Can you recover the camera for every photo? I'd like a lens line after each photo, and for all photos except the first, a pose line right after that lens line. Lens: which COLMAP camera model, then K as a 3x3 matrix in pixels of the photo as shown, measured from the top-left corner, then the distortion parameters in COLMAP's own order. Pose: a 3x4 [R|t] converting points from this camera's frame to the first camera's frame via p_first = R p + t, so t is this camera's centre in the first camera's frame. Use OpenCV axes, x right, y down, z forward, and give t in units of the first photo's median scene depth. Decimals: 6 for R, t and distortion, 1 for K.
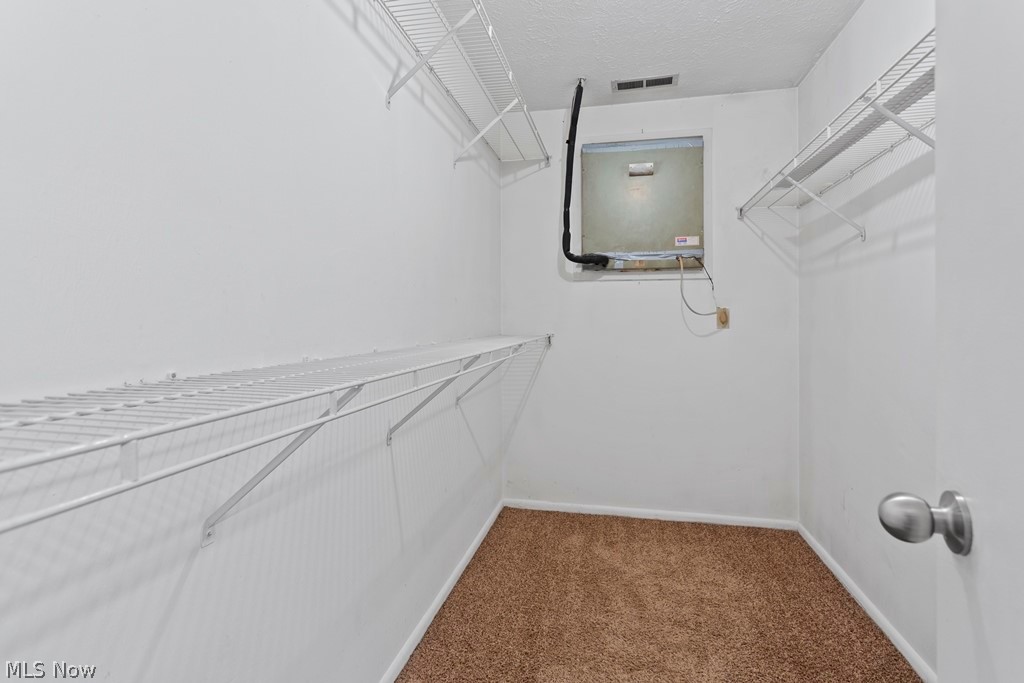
lens RADIAL K [[493.8, 0, 516.8], [0, 493.8, 325.5], [0, 0, 1]] dist [0.004951, 0.000687]
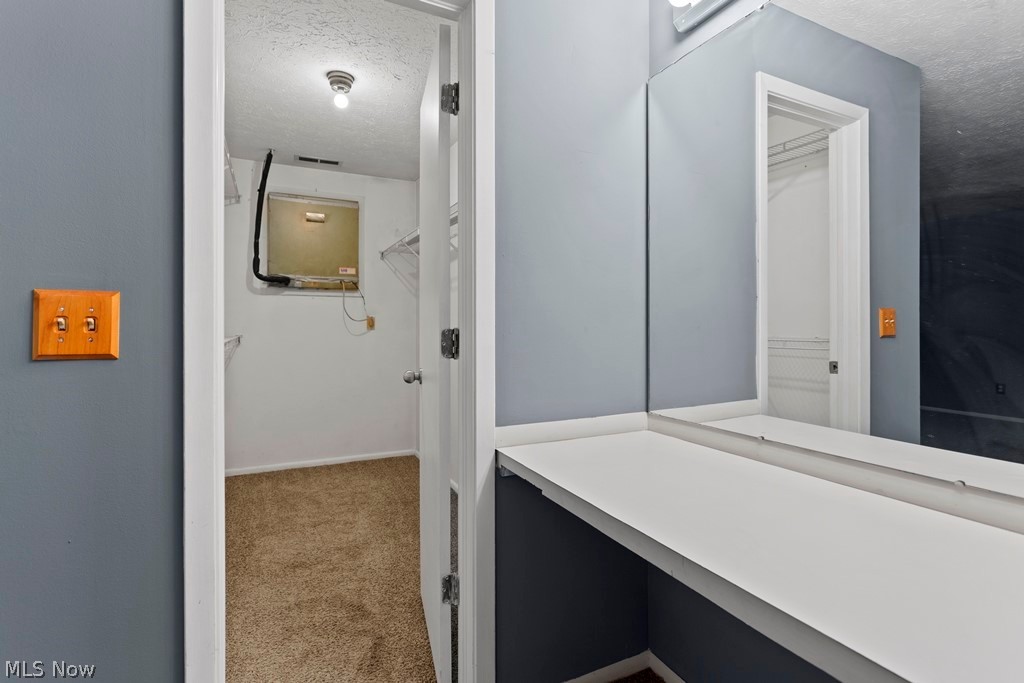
lens RADIAL K [[493.8, 0, 516.8], [0, 493.8, 325.5], [0, 0, 1]] dist [0.004951, 0.000687]
pose [[0.785637, 0.007976, 0.618637, -0.167225], [-0.000123, 0.999919, -0.012736, 0.009874], [-0.618688, 0.009930, 0.785574, -0.463352]]
